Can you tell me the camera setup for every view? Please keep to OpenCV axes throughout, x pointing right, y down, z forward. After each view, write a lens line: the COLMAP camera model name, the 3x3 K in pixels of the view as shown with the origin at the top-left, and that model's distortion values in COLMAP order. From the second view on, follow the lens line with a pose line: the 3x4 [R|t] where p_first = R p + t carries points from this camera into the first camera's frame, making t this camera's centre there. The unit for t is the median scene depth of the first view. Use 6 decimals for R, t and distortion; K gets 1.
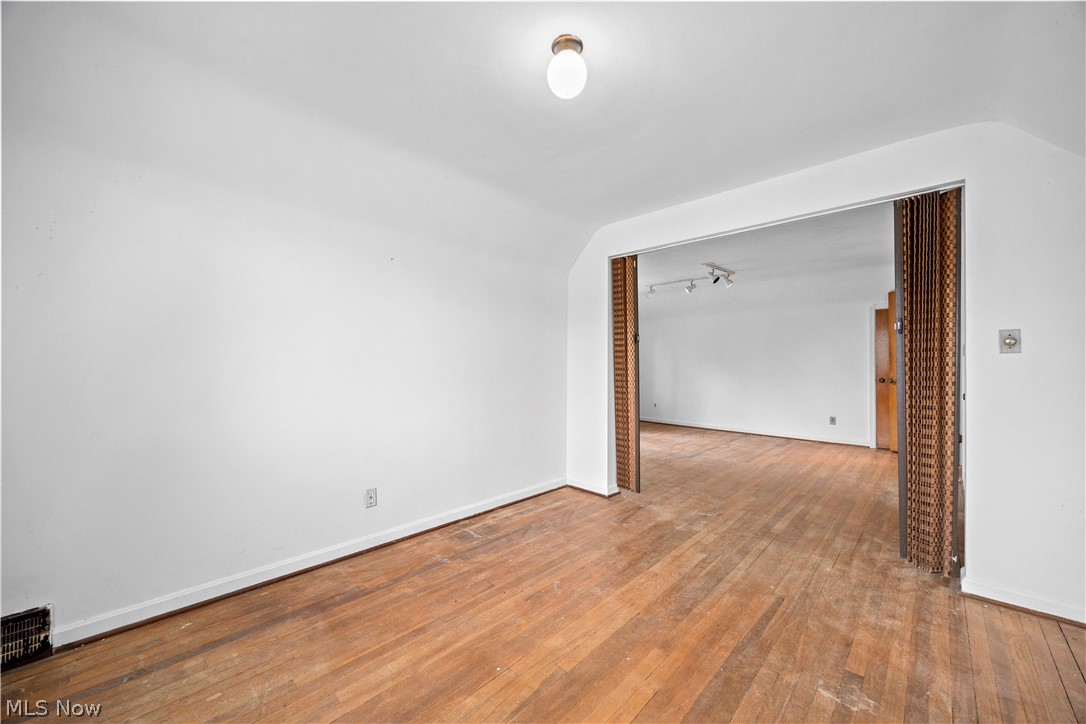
lens RADIAL K [[416.8, 0, 543.0], [0, 416.8, 366.8], [0, 0, 1]] dist [-0.001421, -0.000254]
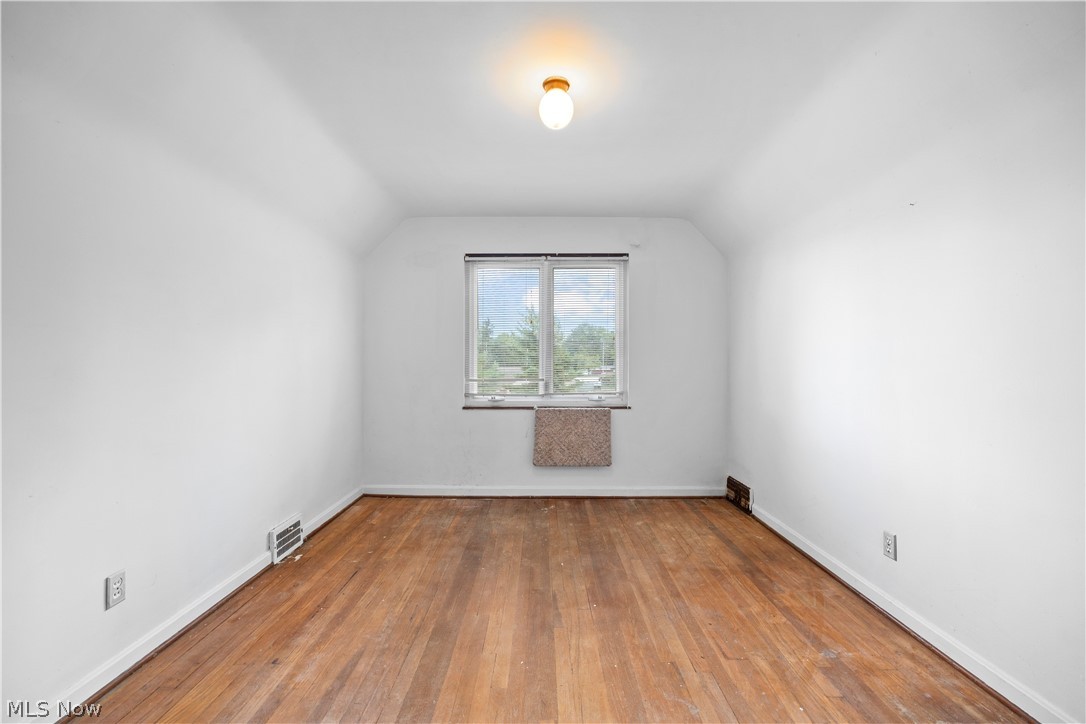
lens RADIAL K [[416.8, 0, 543.0], [0, 416.8, 366.8], [0, 0, 1]] dist [-0.001421, -0.000254]
pose [[-0.720919, 0.001384, -0.693018, 0.783195], [-0.009096, 0.999893, 0.011459, -0.006577], [0.692960, 0.014564, -0.720829, 1.598758]]
